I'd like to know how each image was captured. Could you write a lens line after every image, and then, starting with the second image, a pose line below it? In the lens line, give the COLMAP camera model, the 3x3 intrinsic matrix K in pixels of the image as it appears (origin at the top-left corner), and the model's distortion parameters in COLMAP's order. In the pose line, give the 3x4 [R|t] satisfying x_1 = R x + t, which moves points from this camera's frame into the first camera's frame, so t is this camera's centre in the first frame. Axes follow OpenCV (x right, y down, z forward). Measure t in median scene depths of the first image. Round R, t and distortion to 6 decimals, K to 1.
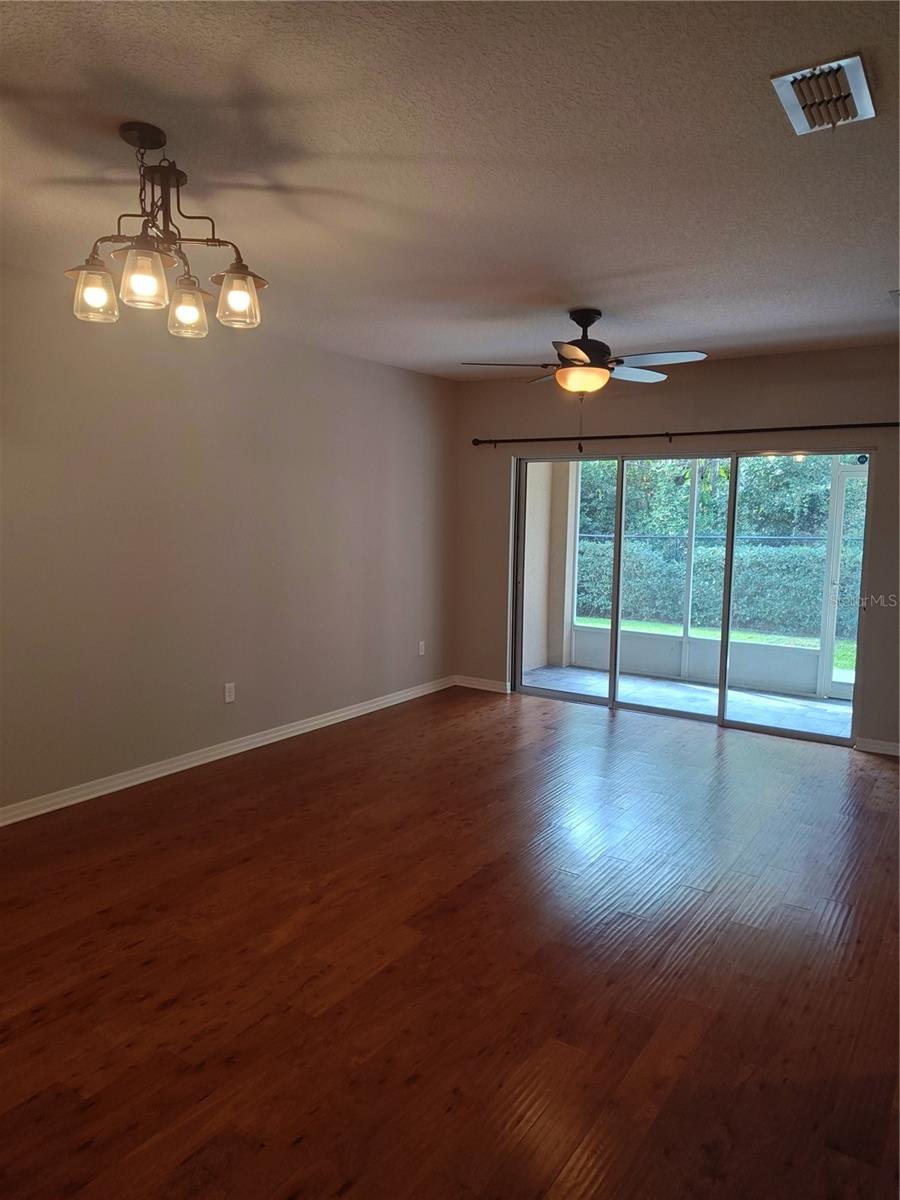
lens RADIAL K [[821.1, 0, 450.0], [0, 821.1, 600.0], [0, 0, 1]] dist [0.038004, -0.001576]
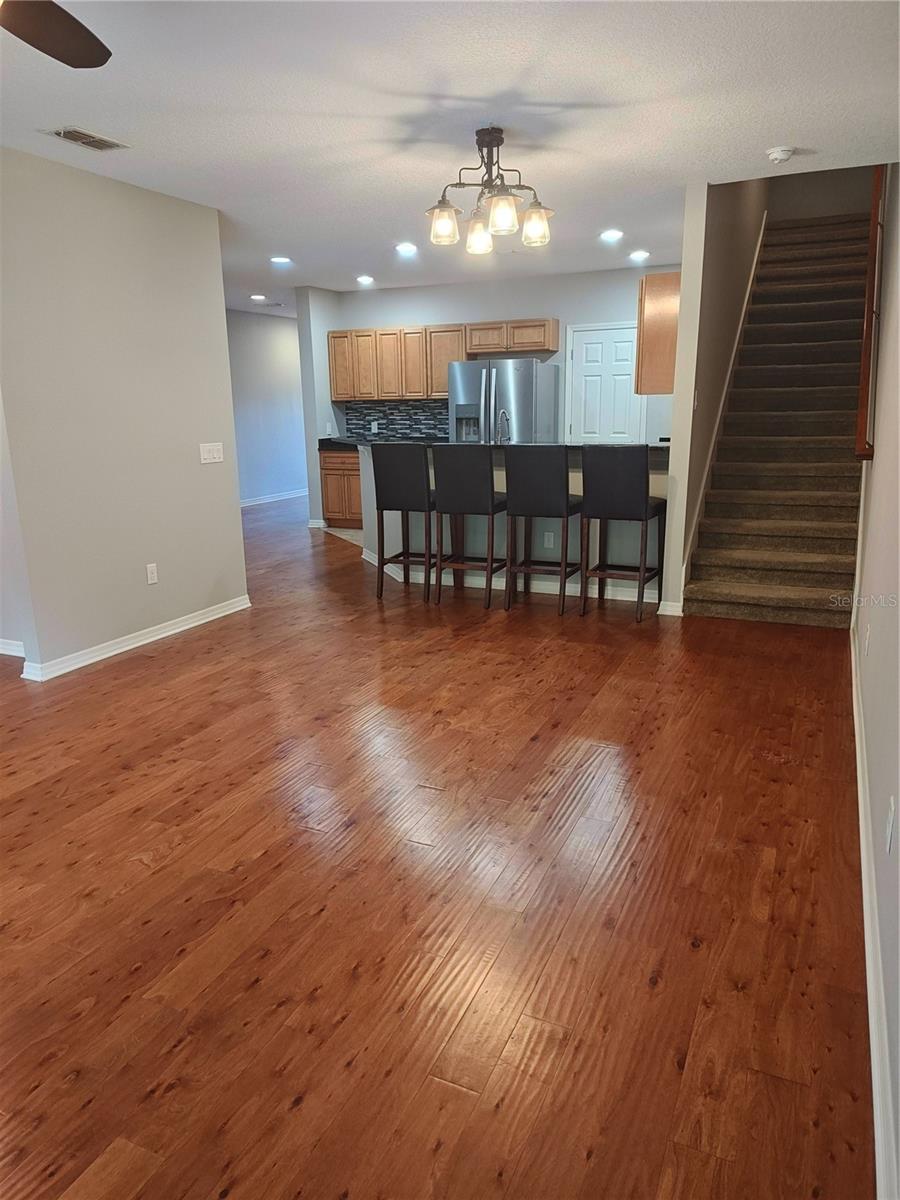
lens RADIAL K [[821.1, 0, 450.0], [0, 821.1, 600.0], [0, 0, 1]] dist [0.038004, -0.001576]
pose [[-0.987173, 0.036944, -0.155323, -0.008067], [-0.018099, 0.940693, 0.338777, -0.233036], [0.158627, 0.337243, -0.927957, 2.591040]]
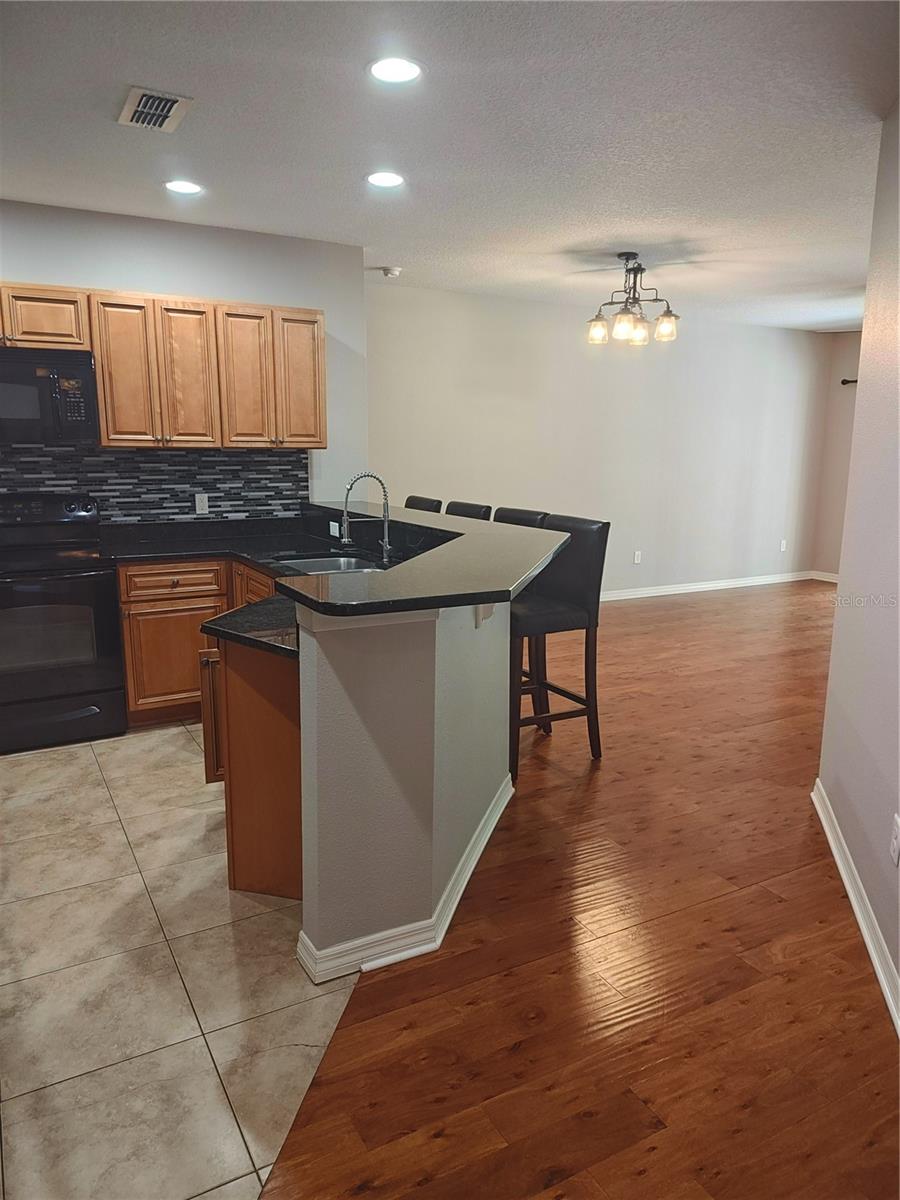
lens RADIAL K [[821.1, 0, 450.0], [0, 821.1, 600.0], [0, 0, 1]] dist [0.038004, -0.001576]
pose [[0.890517, 0.078710, -0.448090, 0.238581], [-0.046808, 0.995545, 0.081848, 0.166747], [0.452536, -0.051913, 0.890234, -1.099566]]
